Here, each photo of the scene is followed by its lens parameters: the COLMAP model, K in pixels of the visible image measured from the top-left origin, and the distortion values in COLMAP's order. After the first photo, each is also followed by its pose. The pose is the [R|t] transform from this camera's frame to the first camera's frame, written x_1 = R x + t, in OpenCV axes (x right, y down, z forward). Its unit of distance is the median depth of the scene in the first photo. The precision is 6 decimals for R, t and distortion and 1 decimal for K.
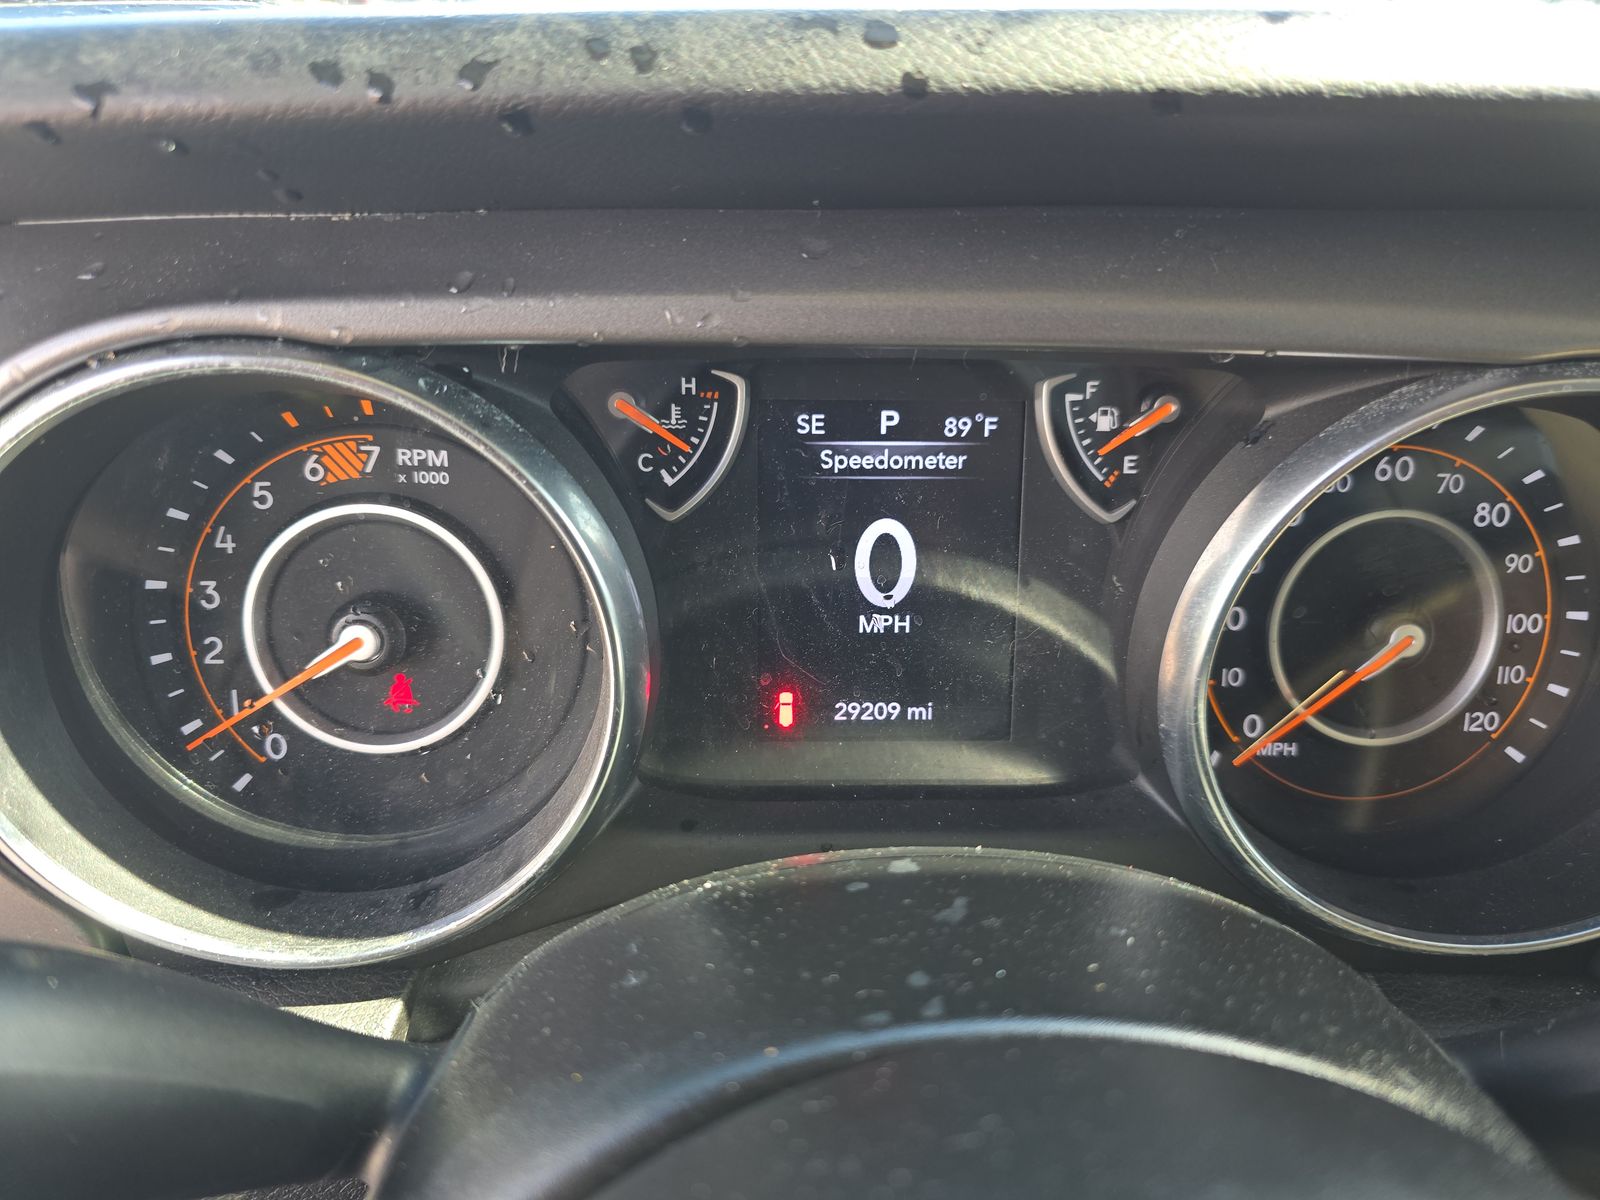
lens RADIAL K [[1066.3, 0, 800.0], [0, 1066.3, 600.0], [0, 0, 1]] dist [-0.012606, -0.004249]
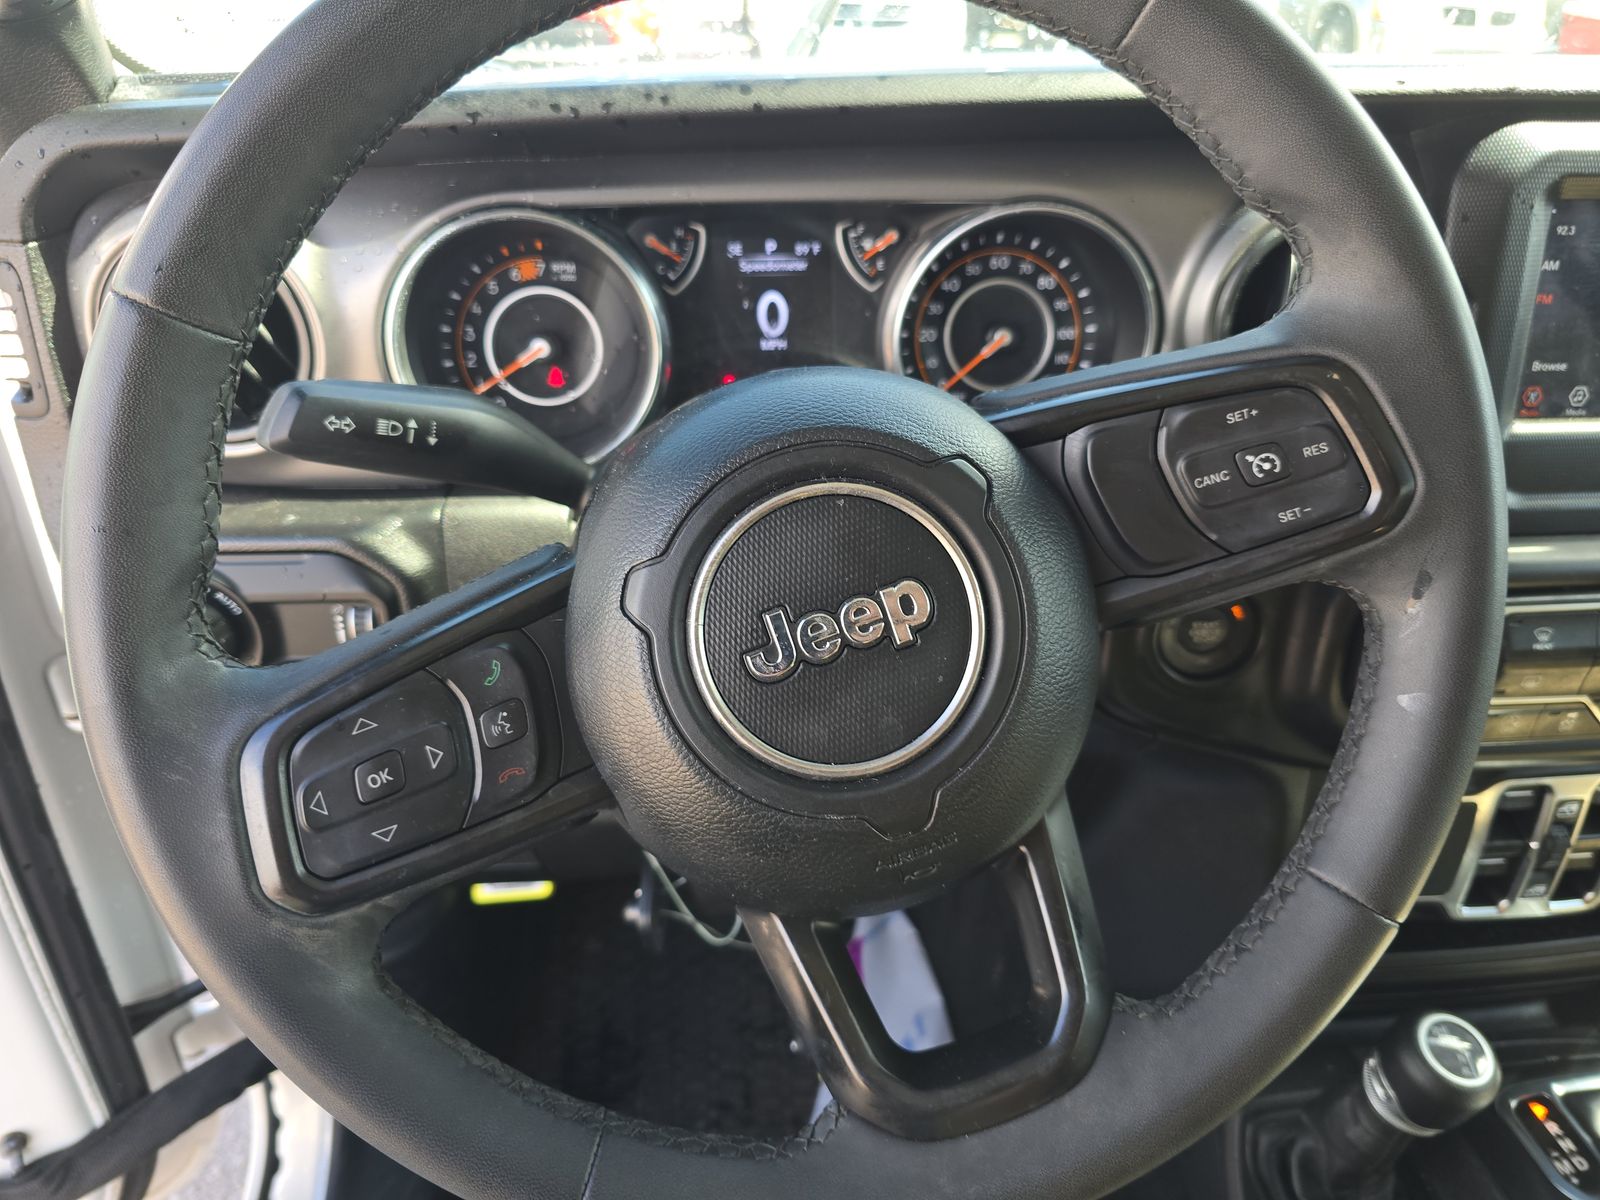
lens RADIAL K [[1066.3, 0, 800.0], [0, 1066.3, 600.0], [0, 0, 1]] dist [-0.012606, -0.004249]
pose [[0.998947, -0.038990, 0.024186, 0.064355], [0.037913, 0.998335, 0.043477, 0.483204], [-0.025841, -0.042514, 0.998762, -1.279132]]
